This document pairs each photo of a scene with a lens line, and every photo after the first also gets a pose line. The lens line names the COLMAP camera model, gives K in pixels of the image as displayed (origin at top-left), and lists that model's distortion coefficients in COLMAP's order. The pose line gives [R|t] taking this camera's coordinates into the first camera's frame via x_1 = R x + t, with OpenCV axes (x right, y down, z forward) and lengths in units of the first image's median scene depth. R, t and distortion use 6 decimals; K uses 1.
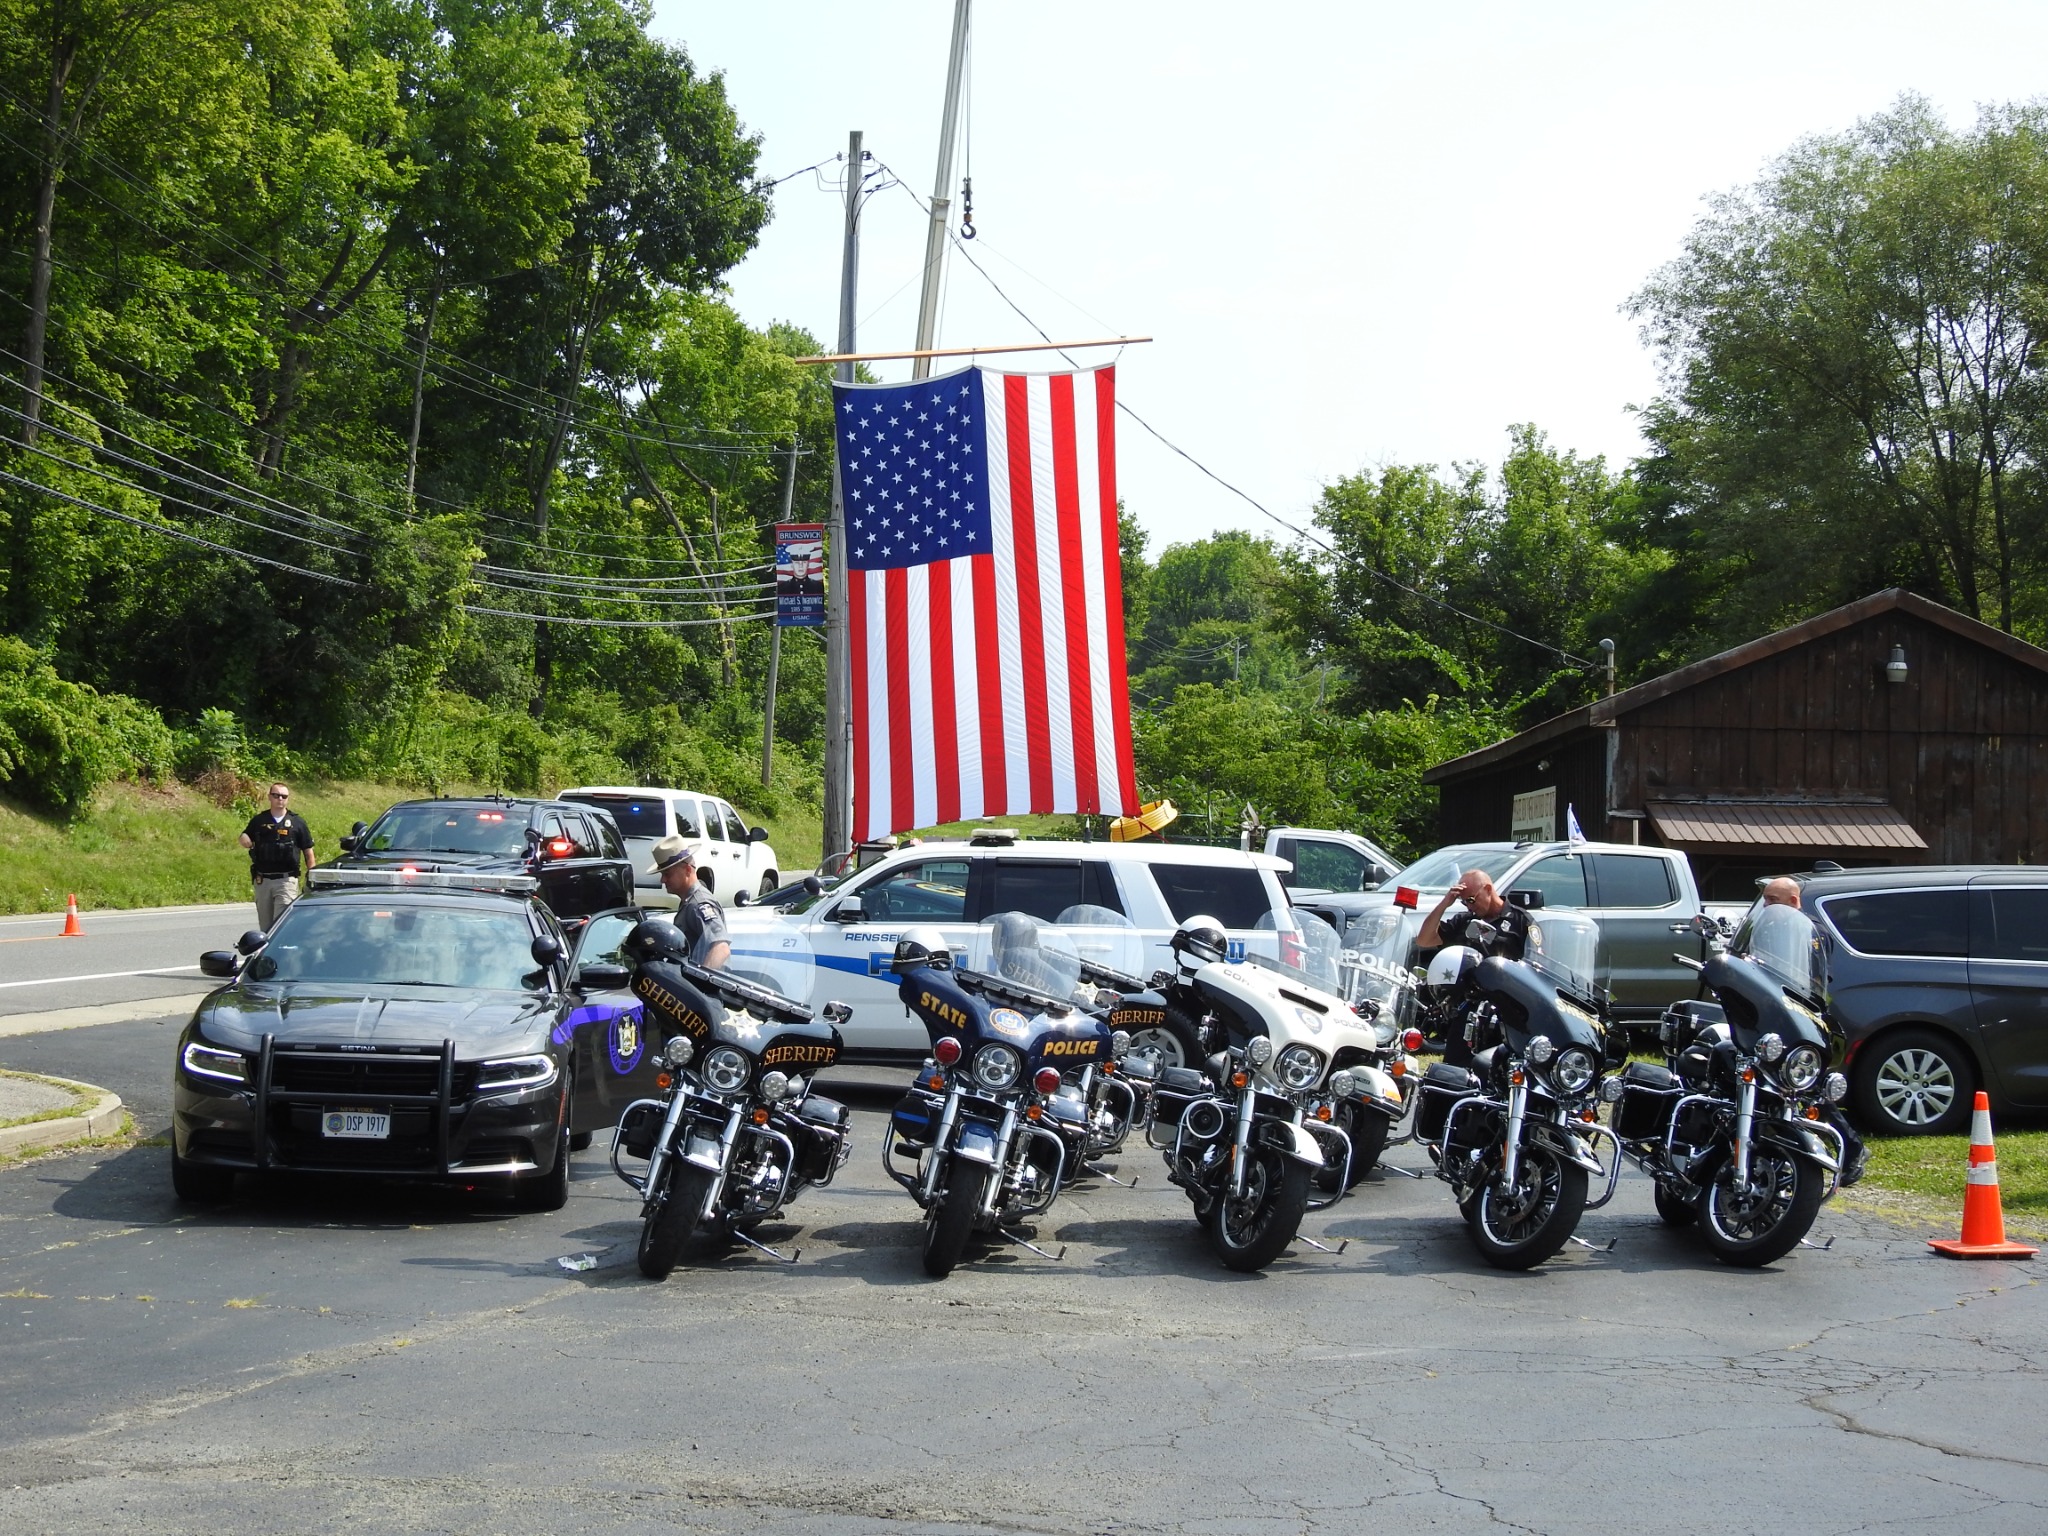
lens RADIAL K [[3319.7, 0, 1037.7], [0, 3319.7, 770.5], [0, 0, 1]] dist [-0.021596, 0.000000]
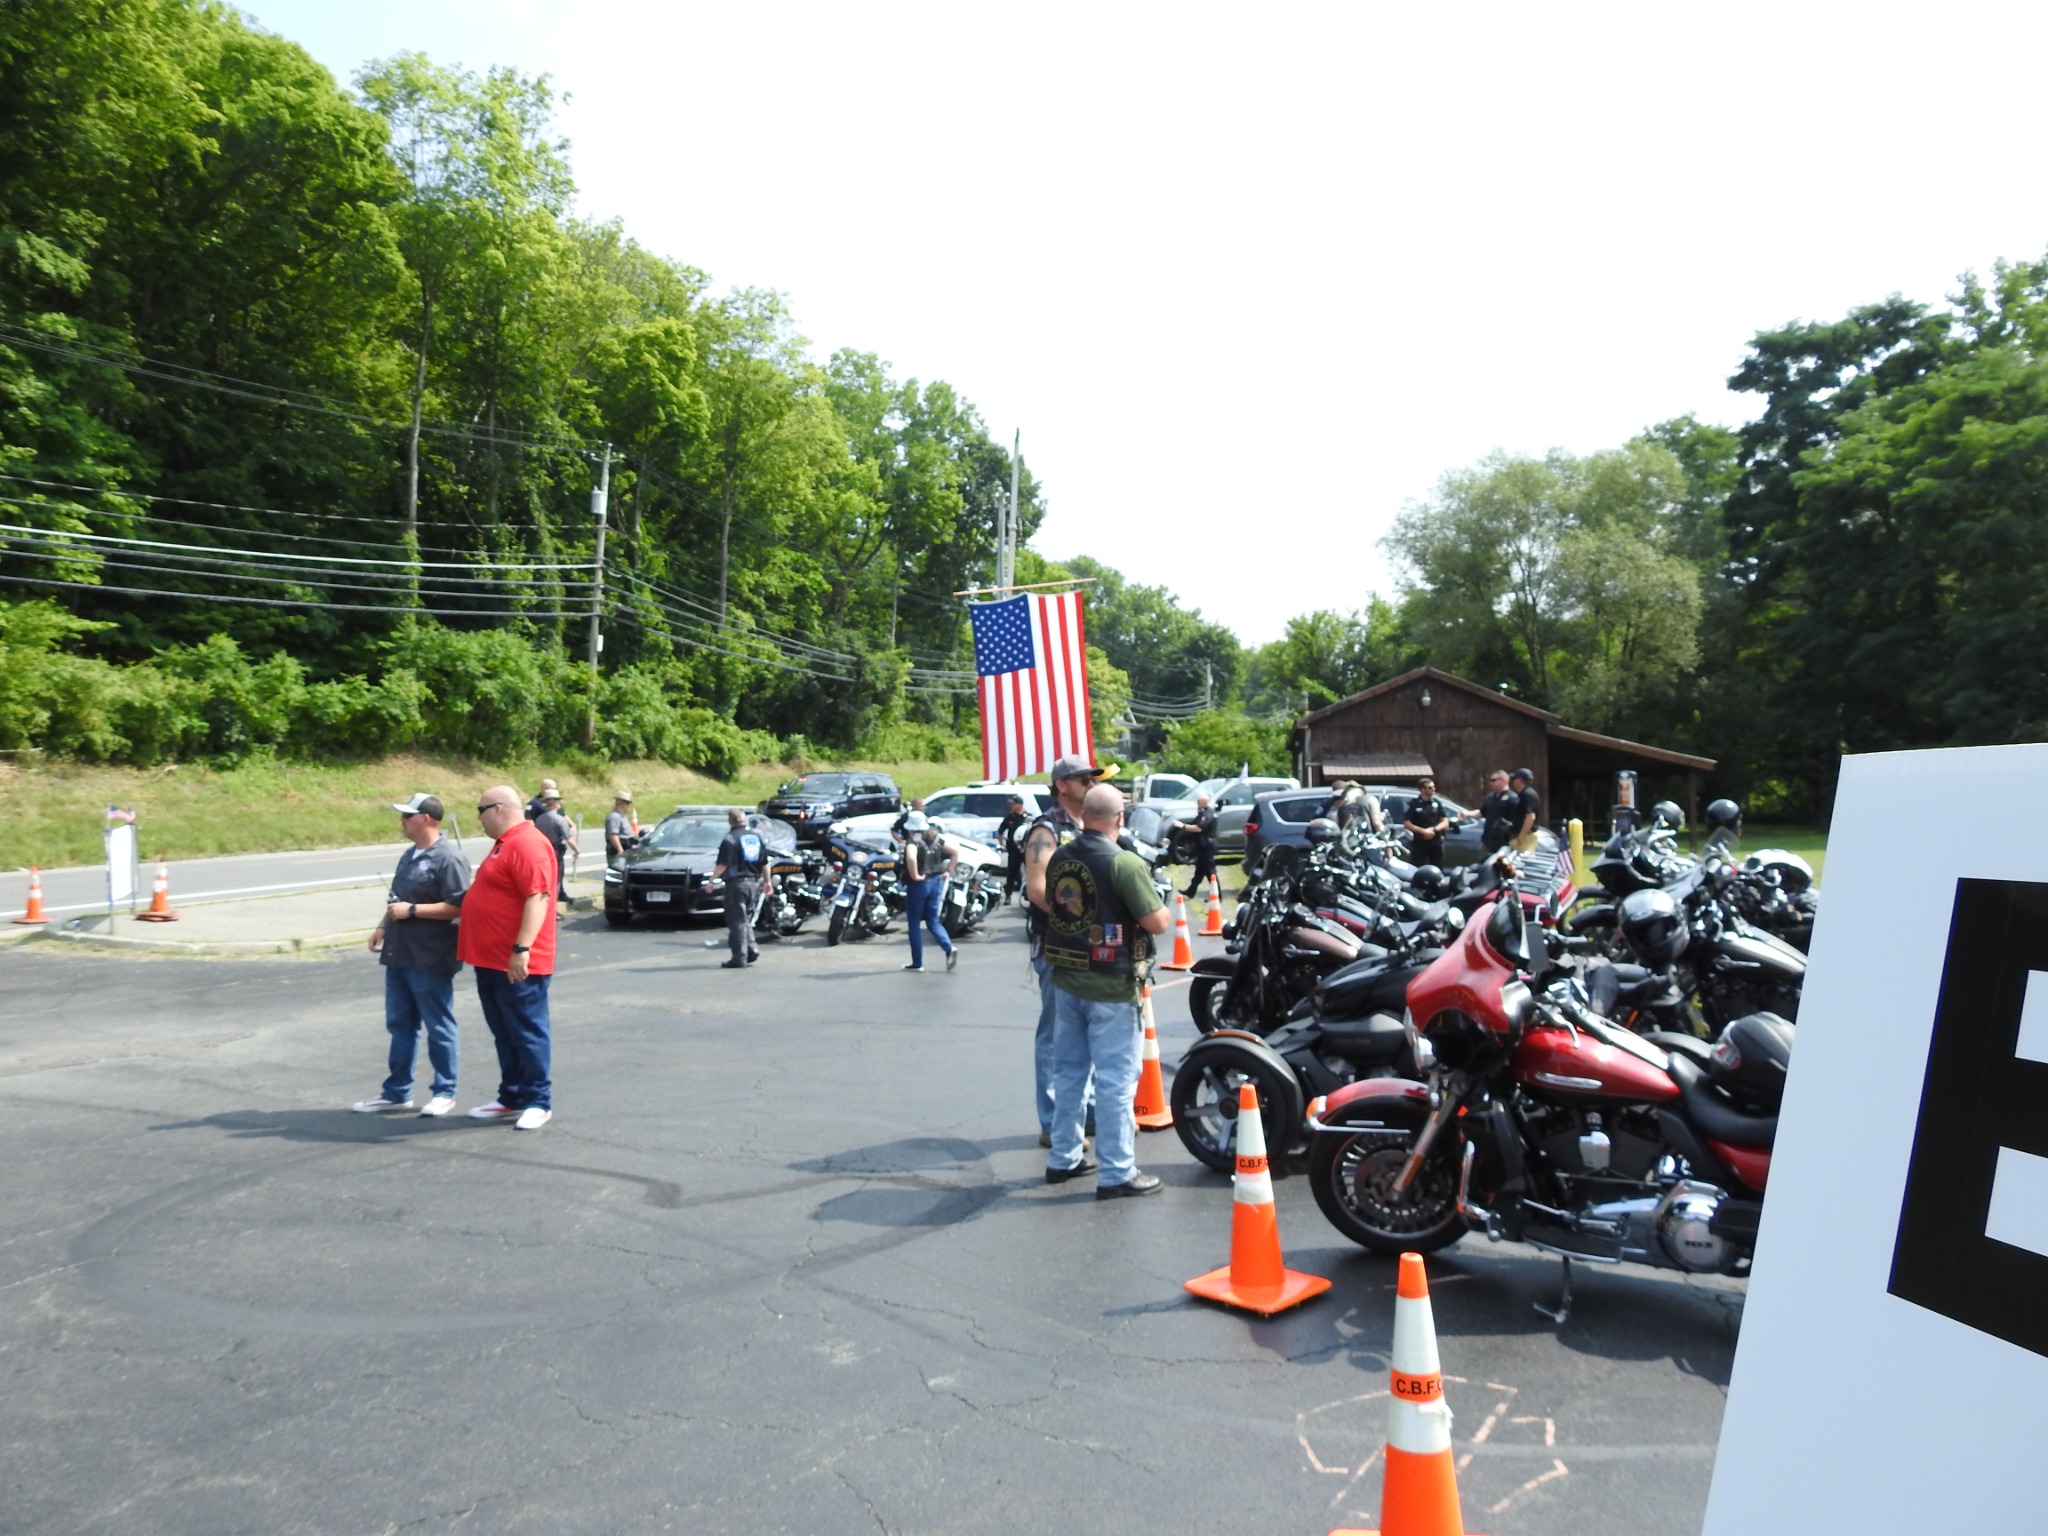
lens RADIAL K [[1460.0, 0, 1033.9], [0, 1460.0, 776.8], [0, 0, 1]] dist [0.001726, -0.009212]
pose [[0.990201, -0.026665, -0.137078, 0.086661], [0.029662, 0.999363, 0.019865, -0.003430], [0.136461, -0.023736, 0.990361, -0.058639]]
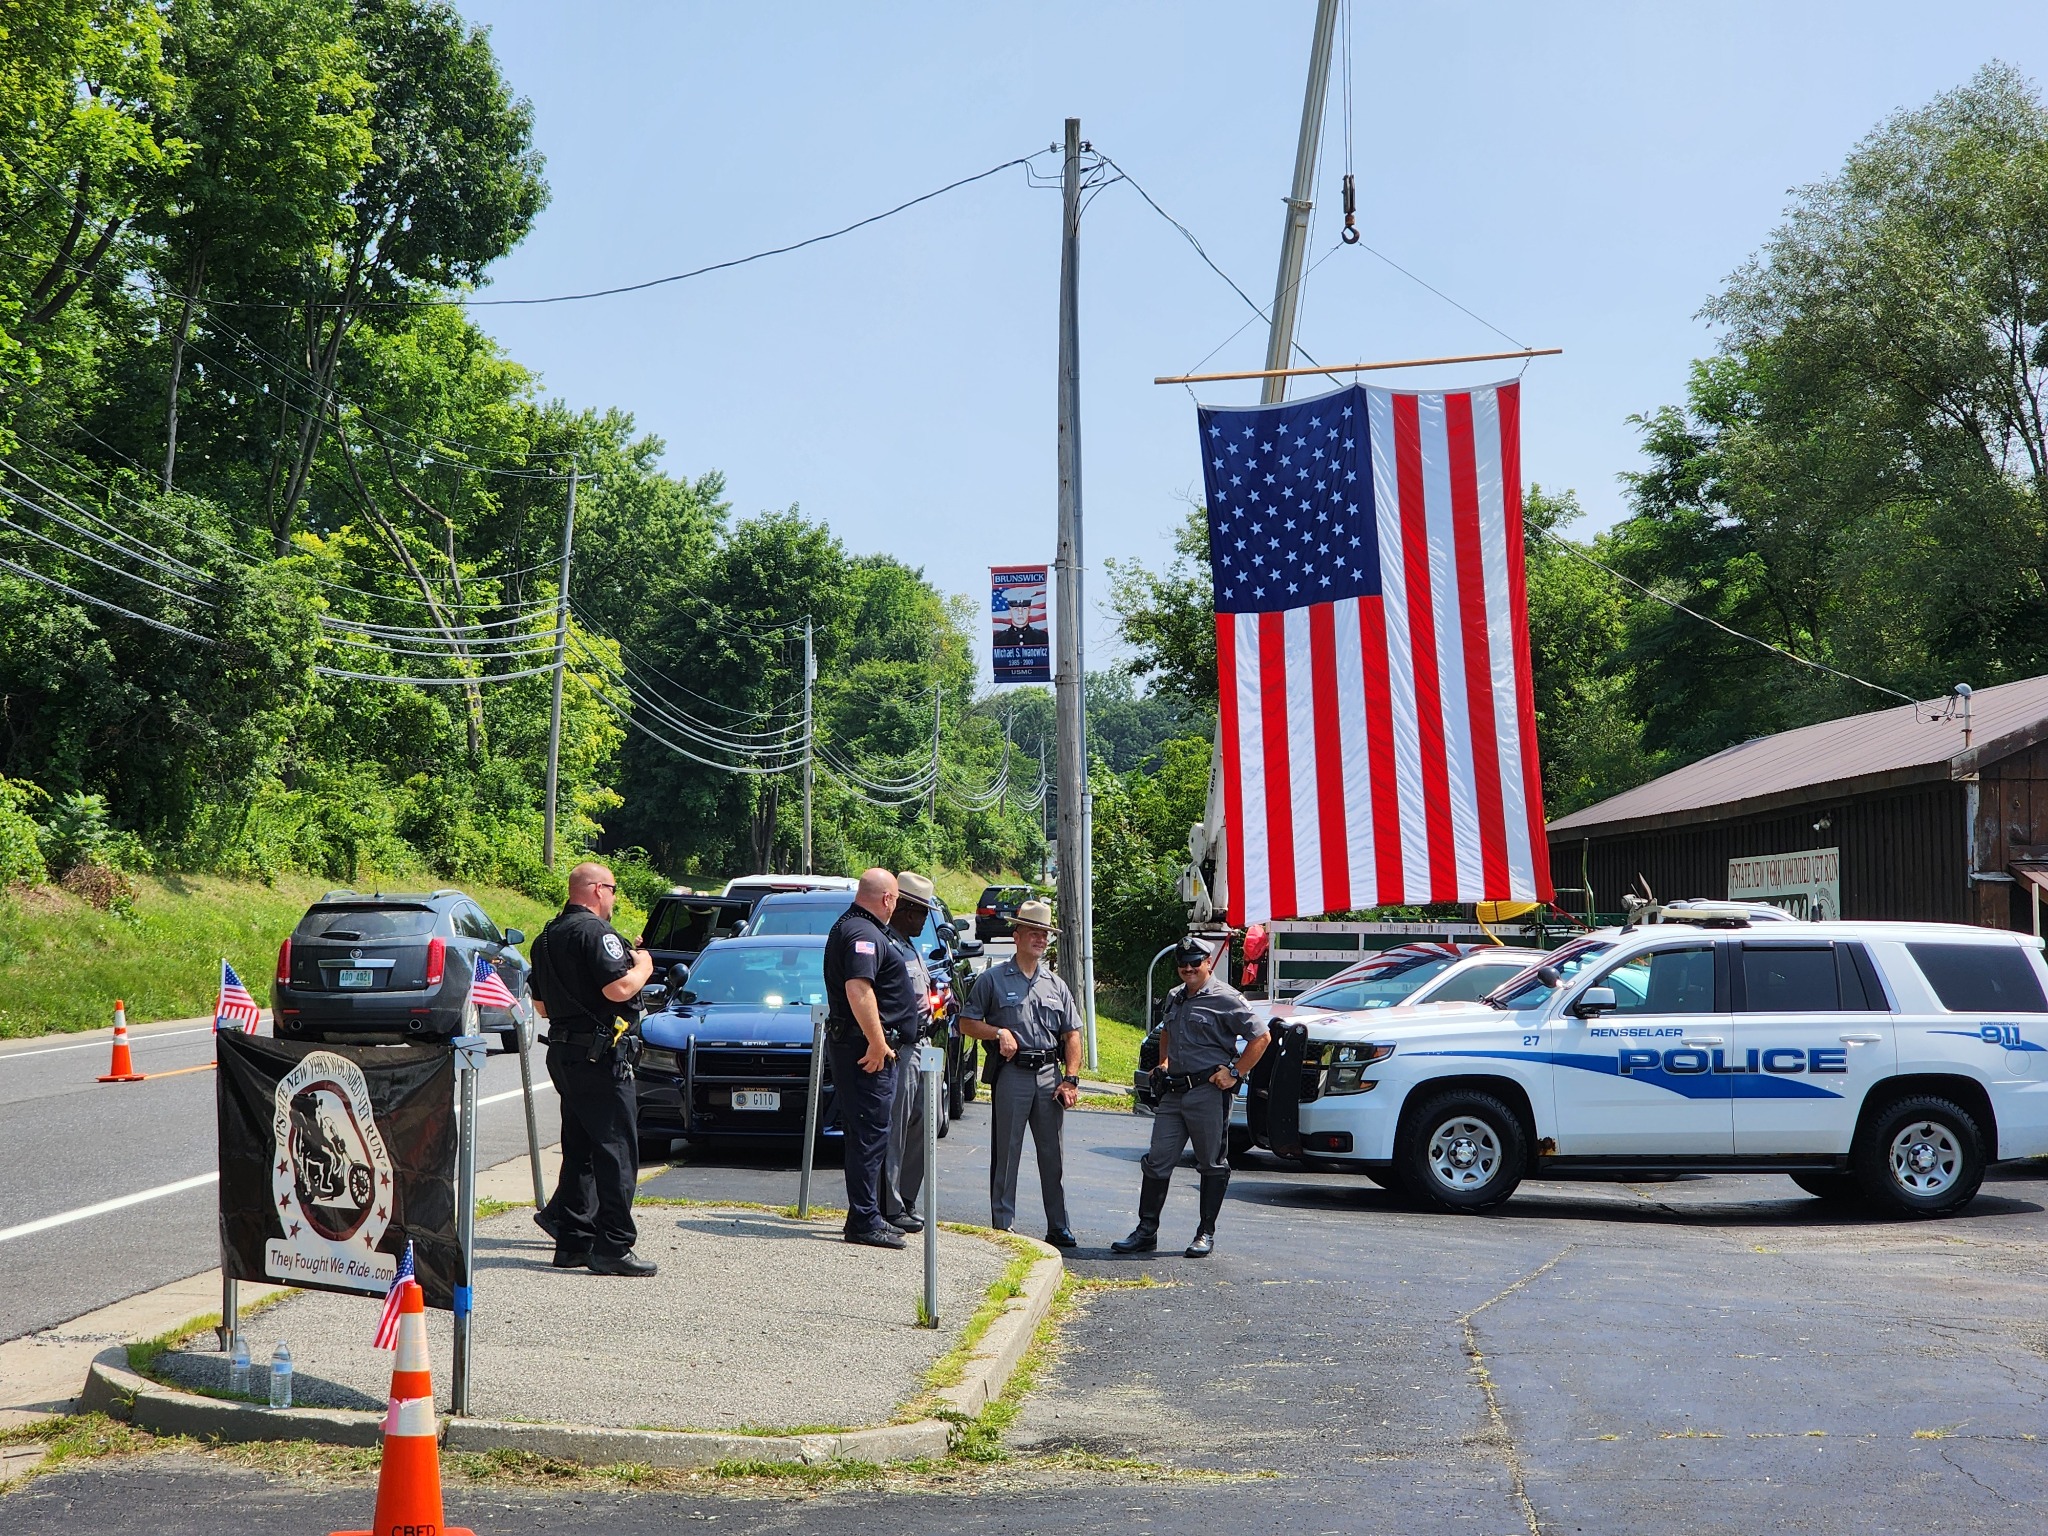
lens RADIAL K [[3901.1, 0, 998.6], [0, 3901.1, 968.5], [0, 0, 1]] dist [-0.107124, 0.000000]
pose [[0.993063, -0.025942, 0.114686, -0.151188], [0.022098, 0.999155, 0.034663, -0.003171], [-0.115488, -0.031888, 0.992797, -0.010454]]
